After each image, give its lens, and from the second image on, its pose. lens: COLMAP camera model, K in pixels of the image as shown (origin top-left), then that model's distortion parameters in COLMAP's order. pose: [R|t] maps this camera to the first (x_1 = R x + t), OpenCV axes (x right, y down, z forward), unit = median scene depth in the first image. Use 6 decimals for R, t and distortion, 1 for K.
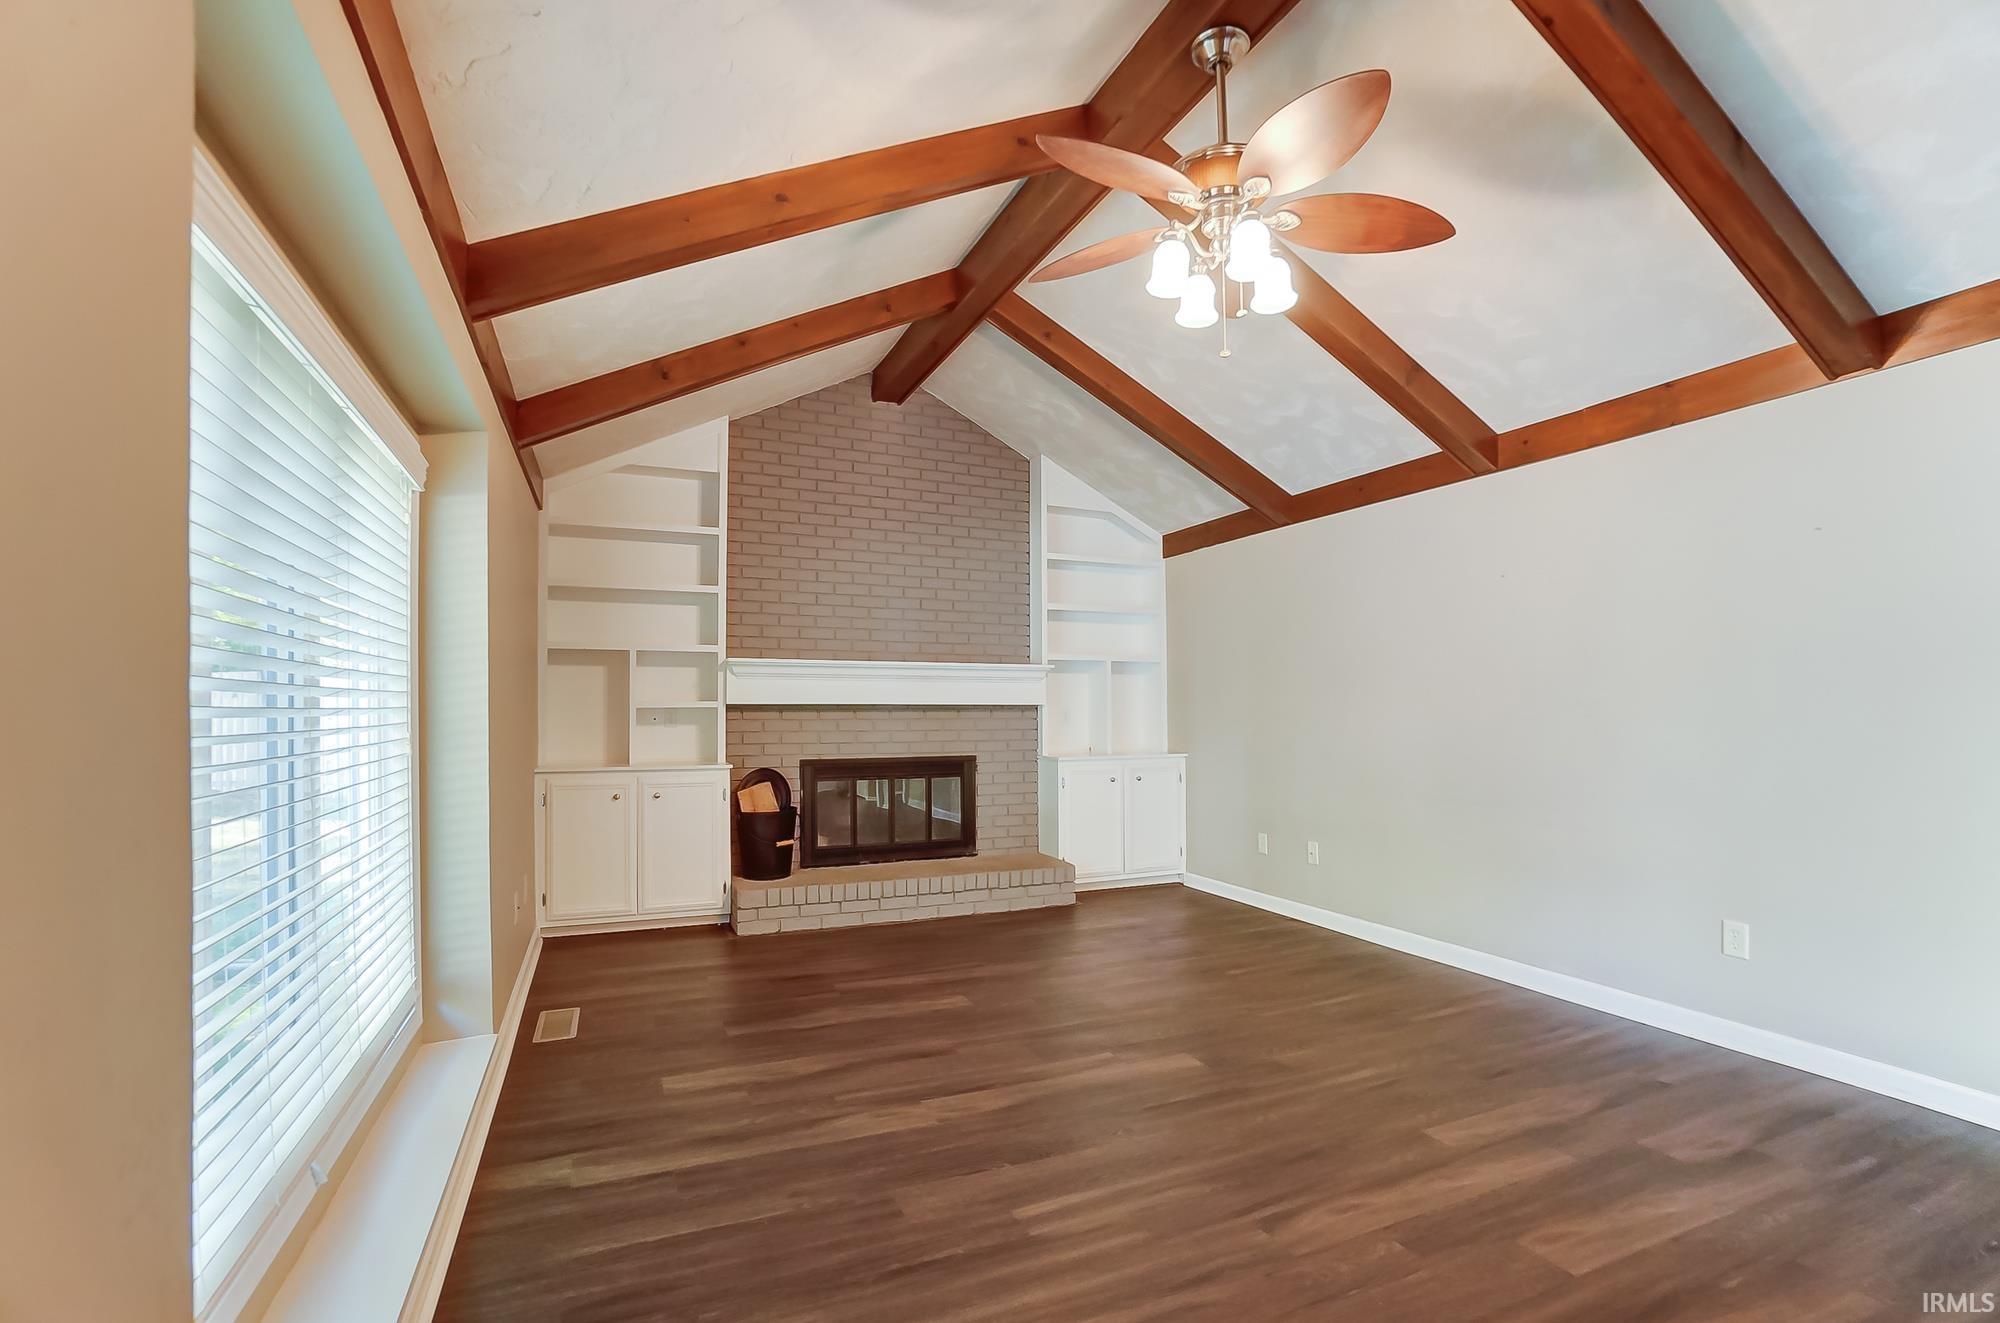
lens RADIAL K [[896.8, 0, 998.0], [0, 896.8, 695.9], [0, 0, 1]] dist [-0.064141, 0.025743]
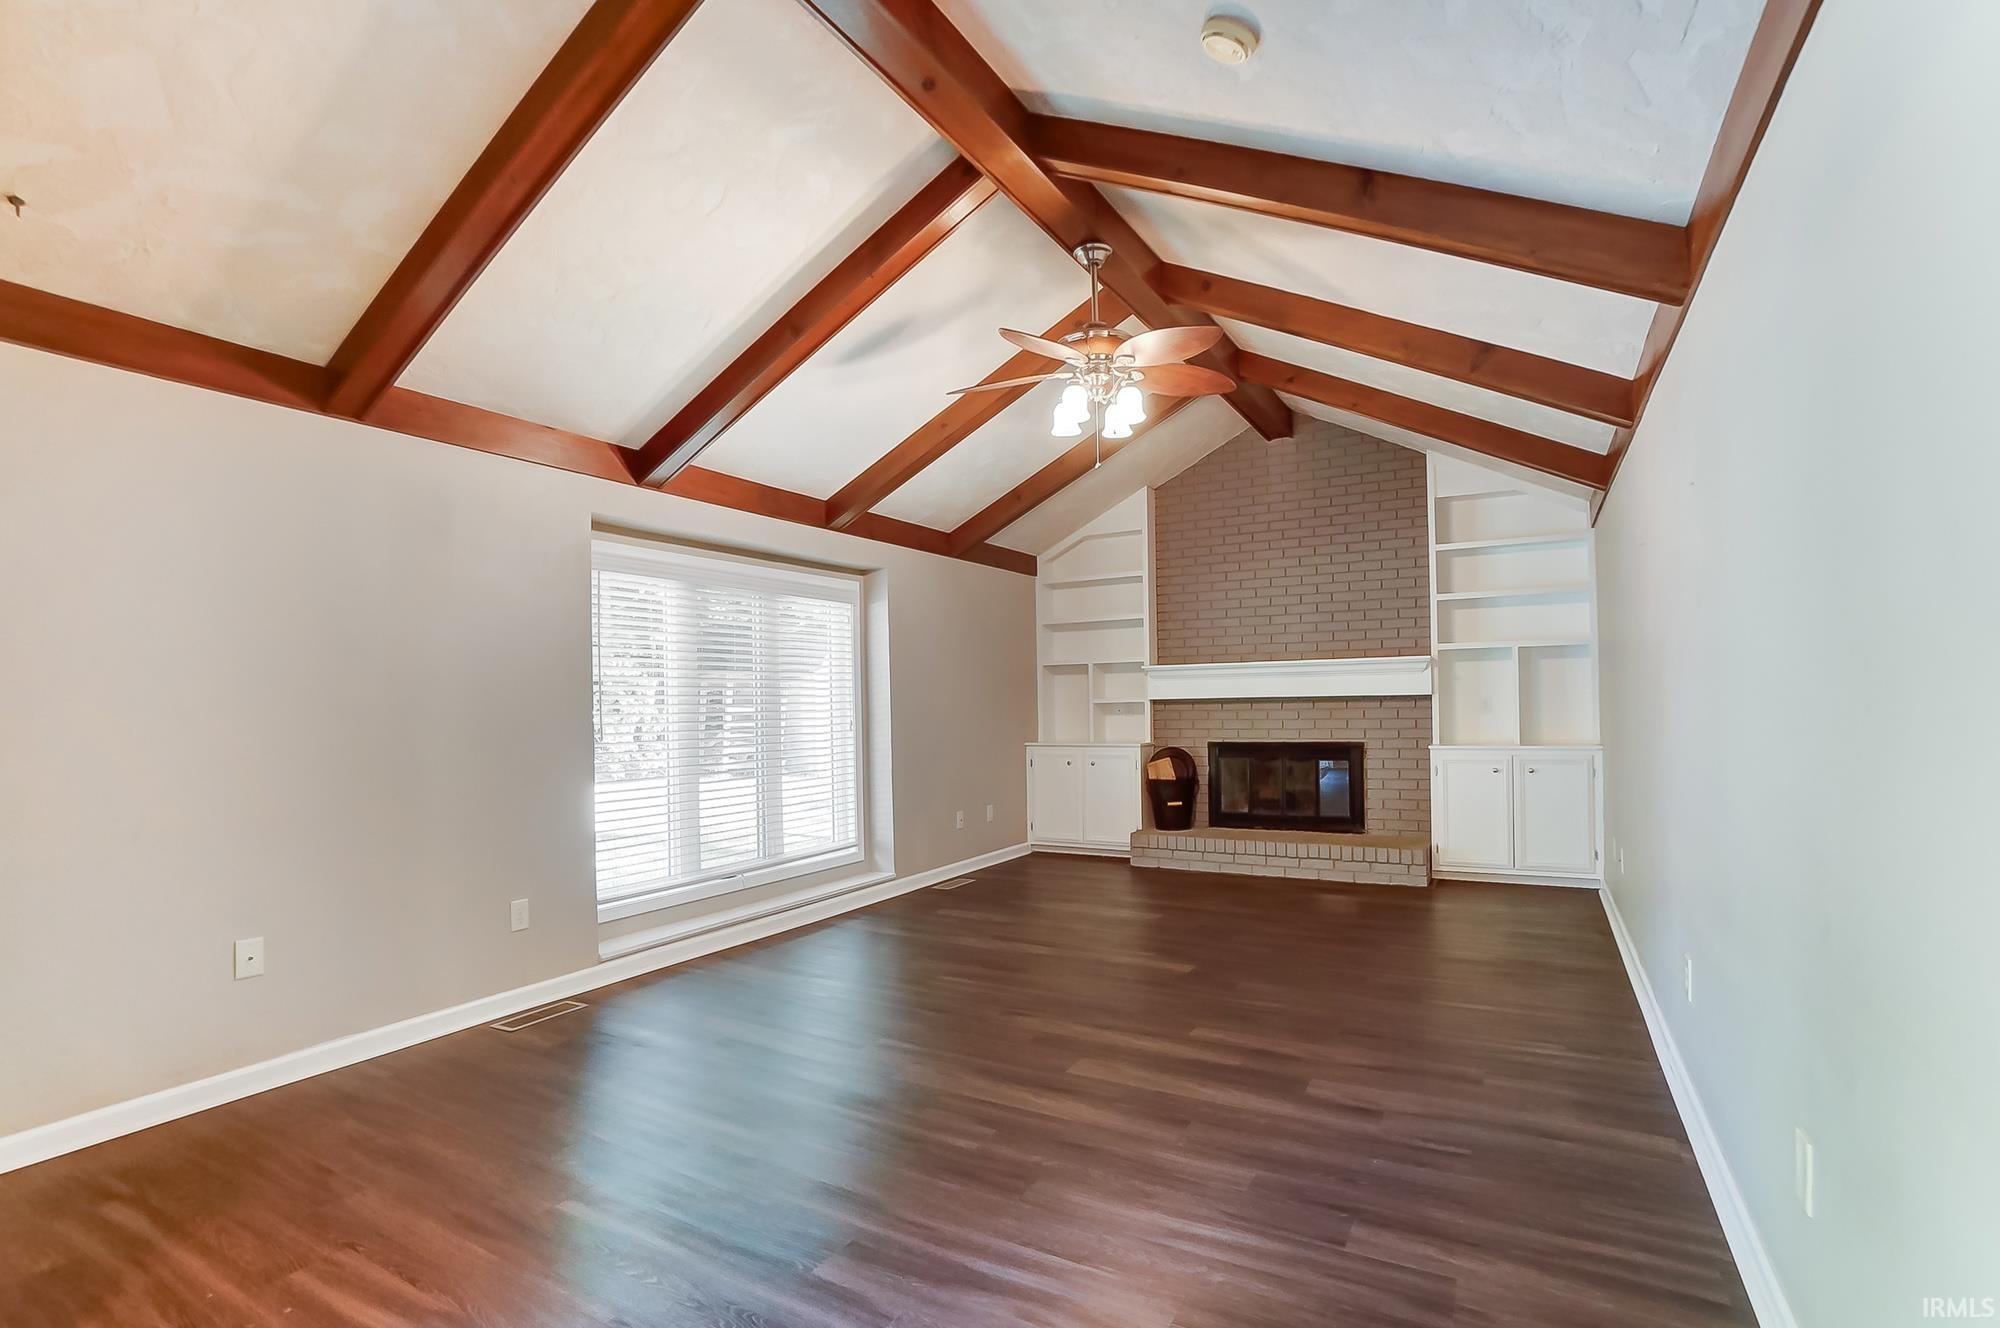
lens RADIAL K [[931.0, 0, 1000.1], [0, 931.0, 675.0], [0, 0, 1]] dist [-0.037792, 0.000150]
pose [[0.595204, -0.033543, -0.802874, 0.665952], [0.027827, 0.999390, -0.021124, -0.003905], [0.803092, -0.009768, 0.595774, -0.027005]]
